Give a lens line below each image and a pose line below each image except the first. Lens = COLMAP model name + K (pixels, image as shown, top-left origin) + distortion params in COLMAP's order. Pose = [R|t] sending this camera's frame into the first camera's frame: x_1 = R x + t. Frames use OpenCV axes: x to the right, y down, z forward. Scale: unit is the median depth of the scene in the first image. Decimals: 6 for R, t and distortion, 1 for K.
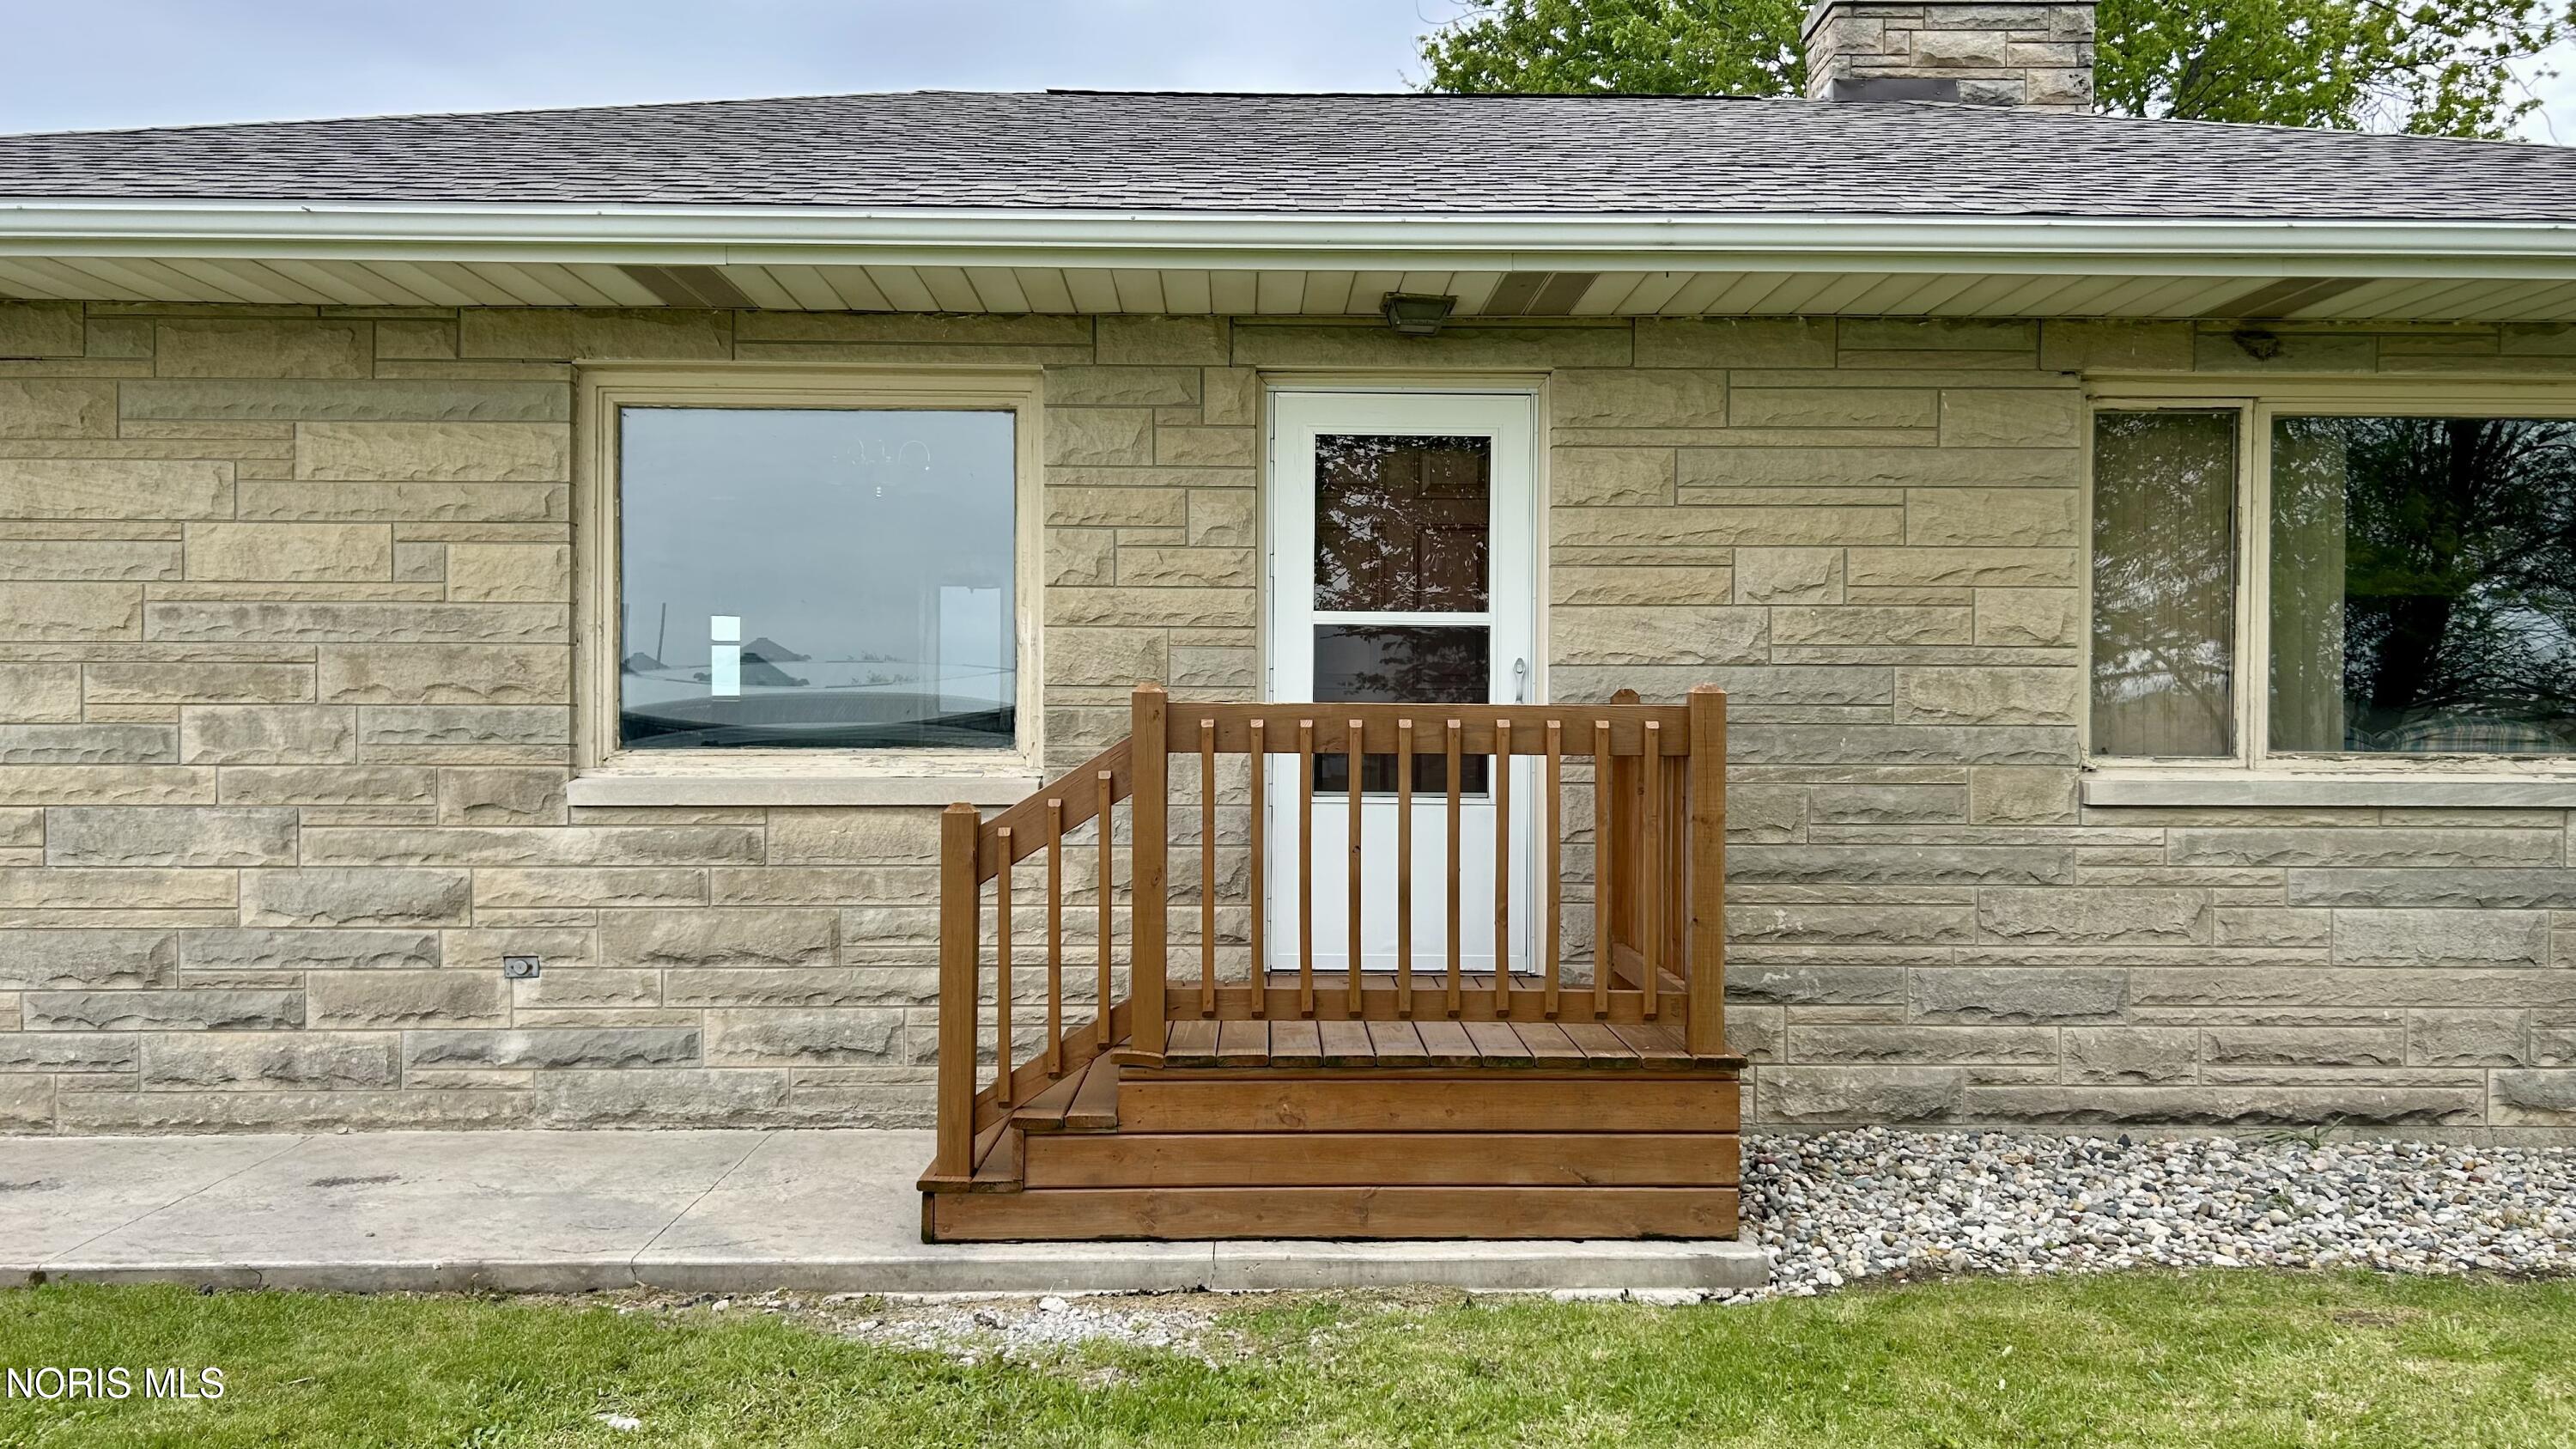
lens RADIAL K [[1889.3, 0, 1286.3], [0, 1889.3, 704.4], [0, 0, 1]] dist [0.139497, -0.250908]
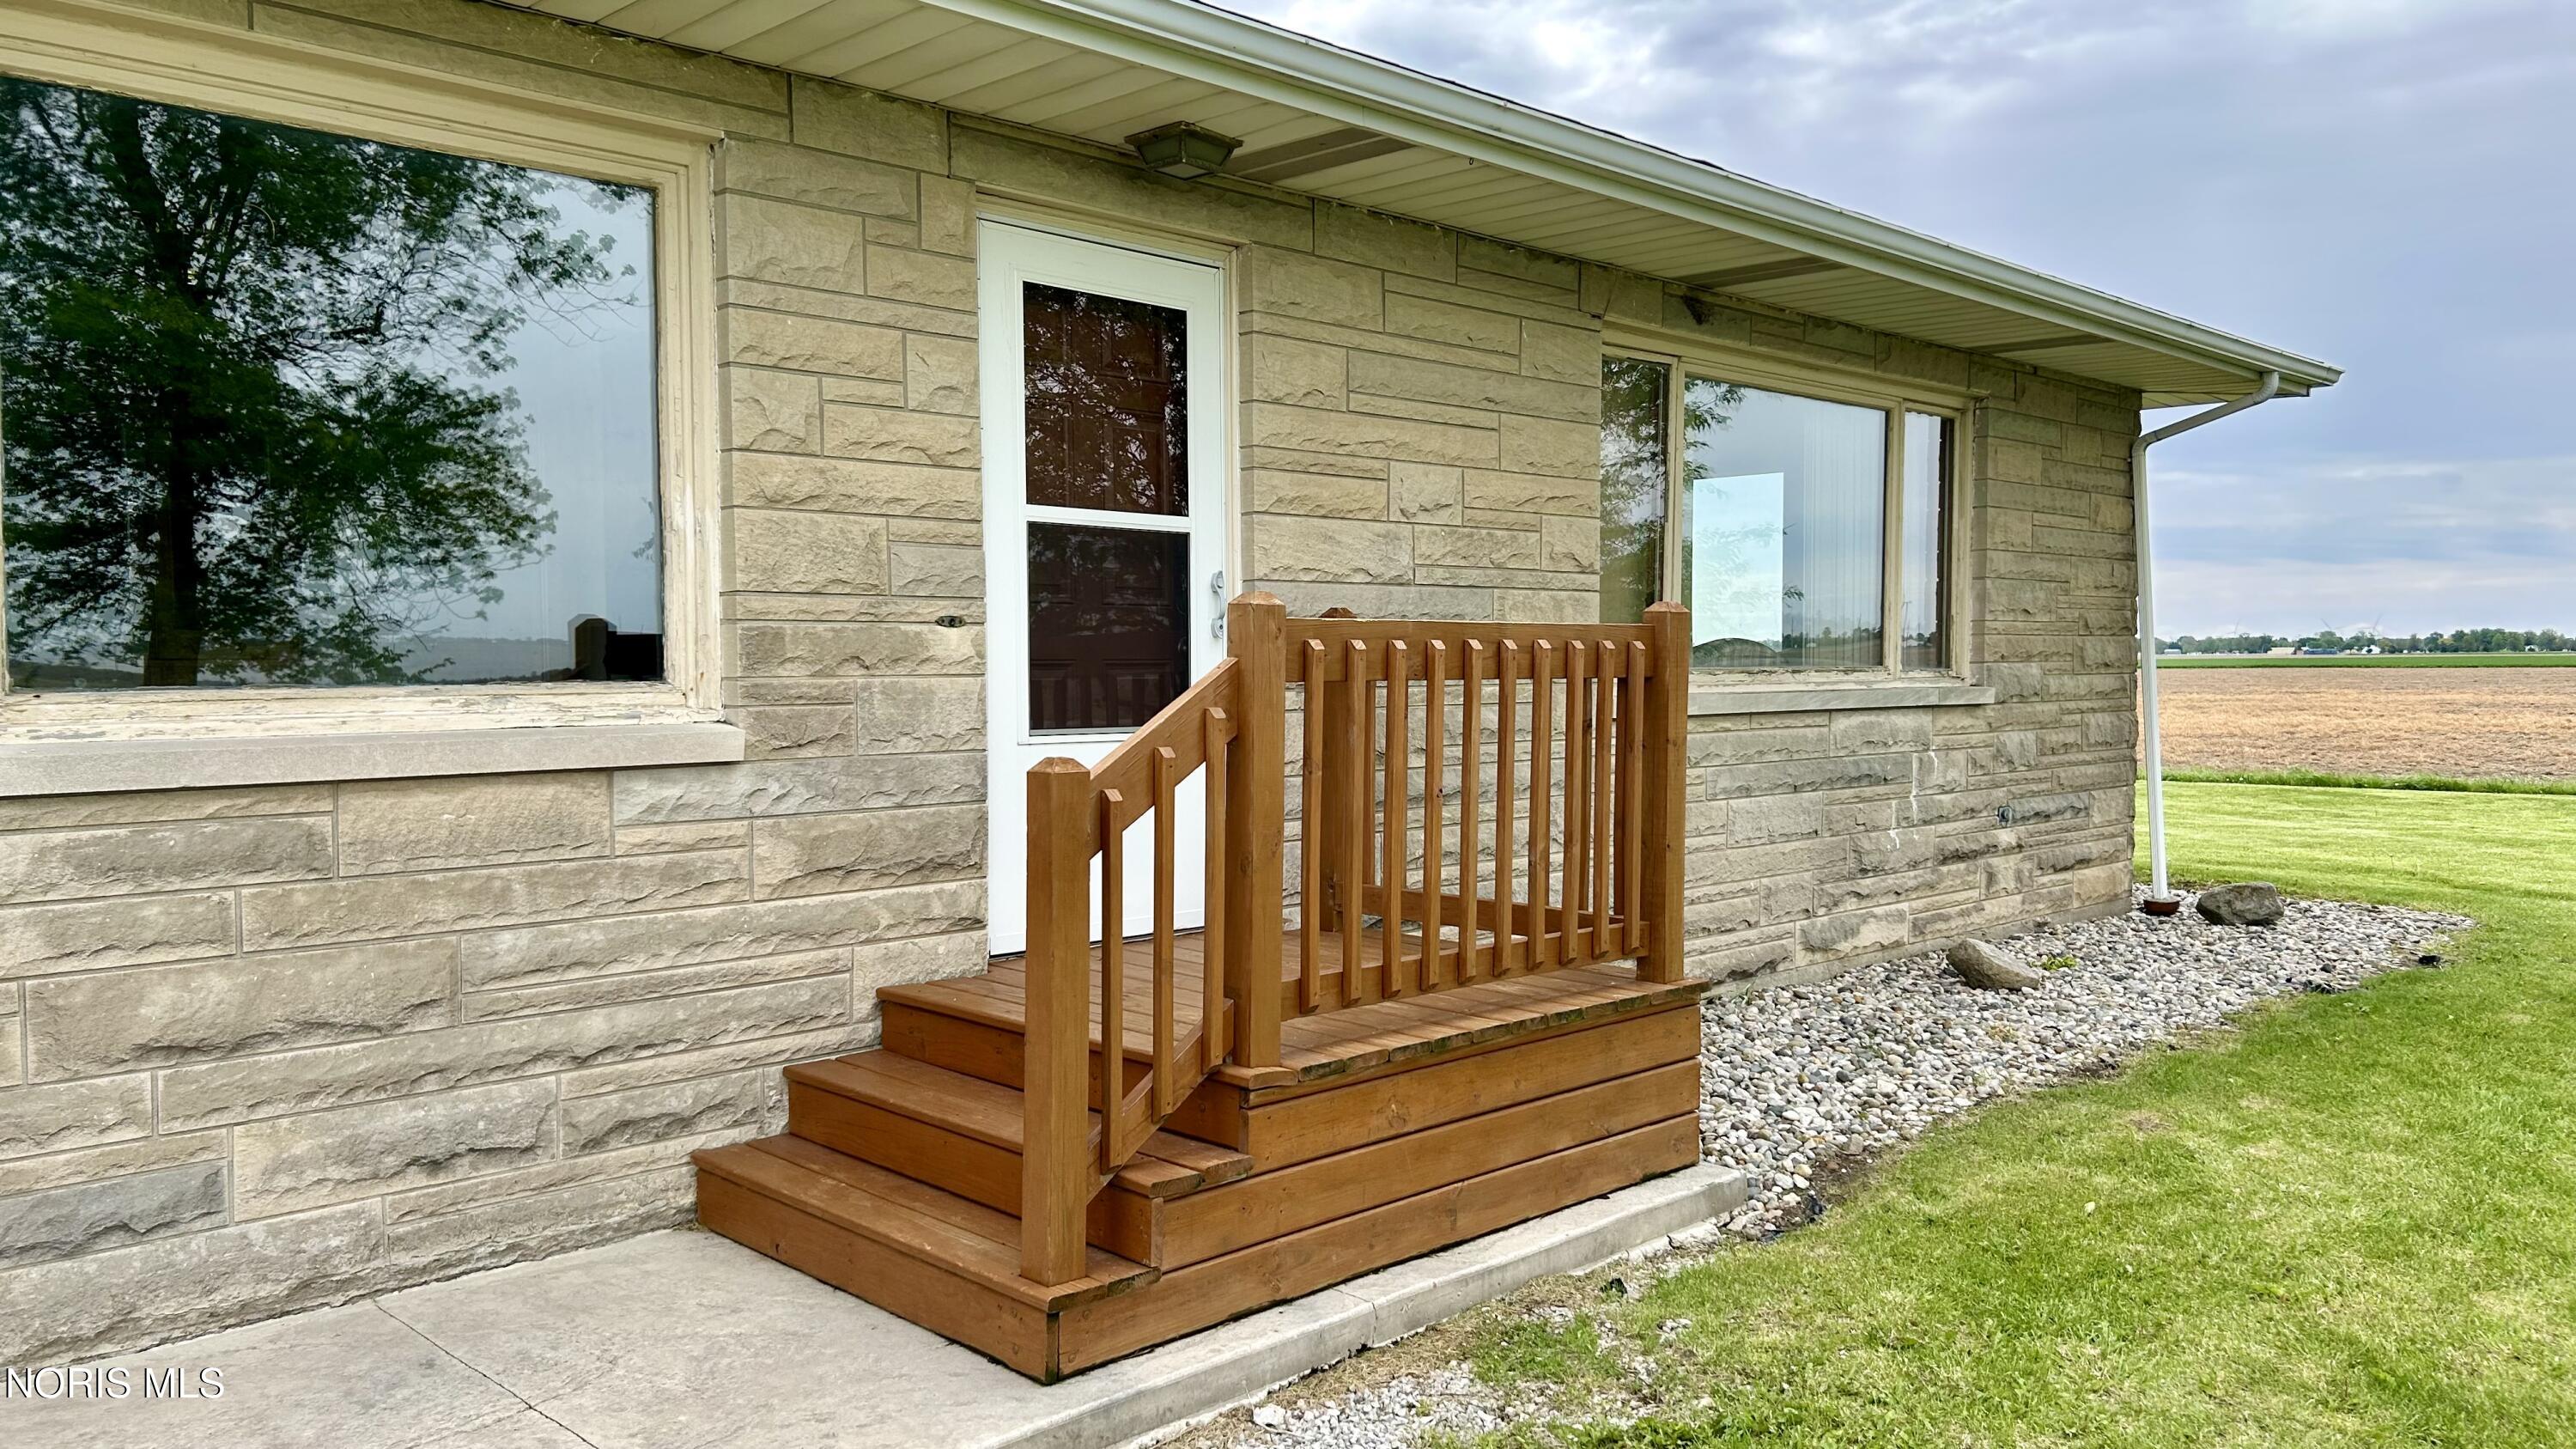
lens RADIAL K [[1888.1, 0, 1288.0], [0, 1888.1, 724.5], [0, 0, 1]] dist [0.064352, -0.048946]
pose [[0.732973, -0.029737, 0.679607, -0.462634], [-0.002111, 0.998940, 0.045986, 0.006458], [-0.680254, -0.035141, 0.732133, 0.344674]]
